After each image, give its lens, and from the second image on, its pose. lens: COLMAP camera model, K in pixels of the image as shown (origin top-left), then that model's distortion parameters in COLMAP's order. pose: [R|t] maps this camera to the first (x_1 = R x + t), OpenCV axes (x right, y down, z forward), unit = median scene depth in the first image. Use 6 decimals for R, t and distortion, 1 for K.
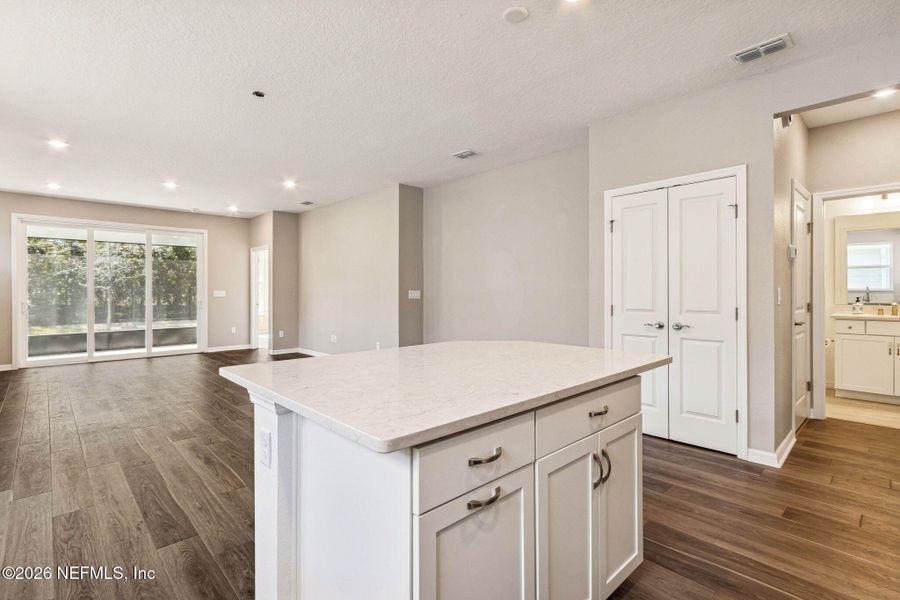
lens RADIAL K [[421.7, 0, 440.9], [0, 421.7, 288.8], [0, 0, 1]] dist [0.002858, -0.000009]
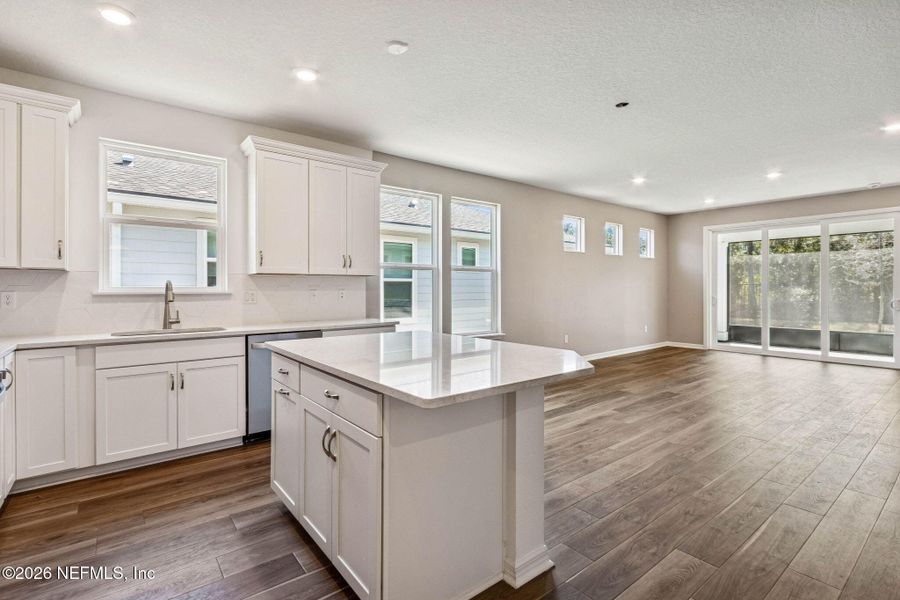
lens RADIAL K [[421.7, 0, 440.9], [0, 421.7, 288.8], [0, 0, 1]] dist [0.002858, -0.000009]
pose [[-0.089526, 0.001351, -0.995984, 0.340488], [0.007372, 0.999973, 0.000694, 0.000407], [0.995957, -0.007280, -0.089533, 0.320475]]
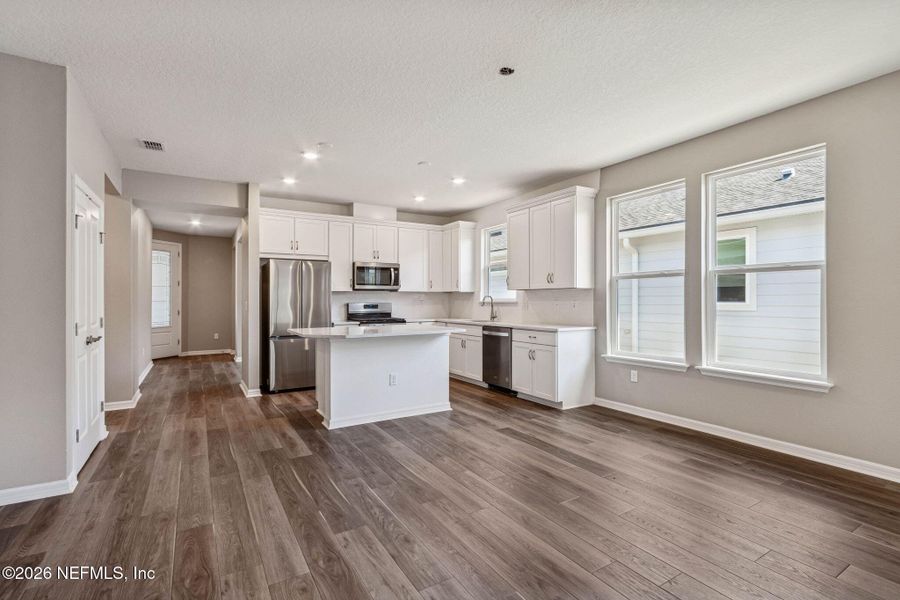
lens RADIAL K [[421.7, 0, 440.9], [0, 421.7, 288.8], [0, 0, 1]] dist [0.002858, -0.000009]
pose [[-0.976018, 0.009488, 0.217483, -0.244854], [0.002723, 0.999504, -0.031382, 0.004106], [-0.217673, -0.030037, -0.975559, 0.936296]]
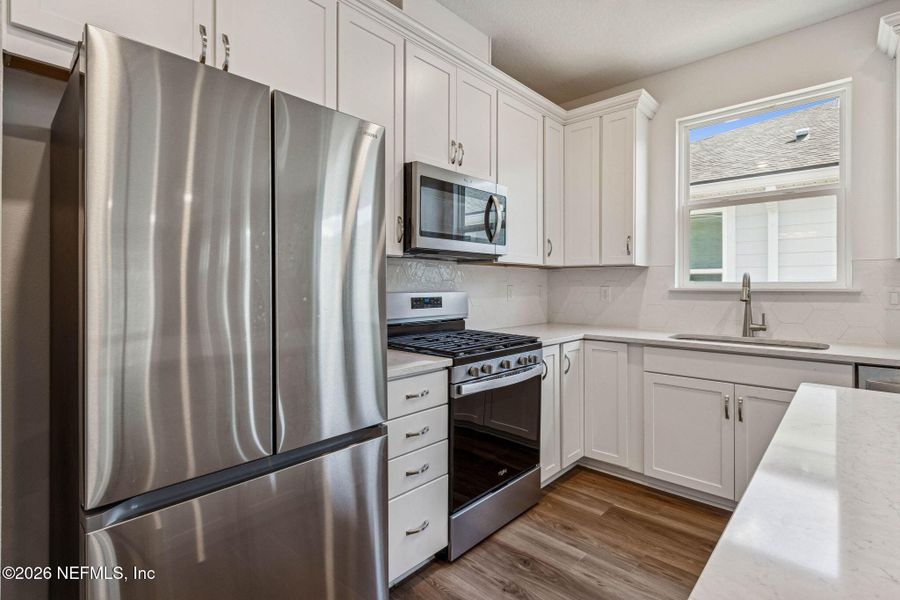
lens RADIAL K [[430.1, 0, 430.3], [0, 430.1, 283.0], [0, 0, 1]] dist [-0.000290, -0.000333]
pose [[-0.998842, 0.000188, -0.048115, 0.171052], [0.000636, 0.999957, -0.009296, 0.000658], [0.048112, -0.009316, -0.998799, 0.327994]]
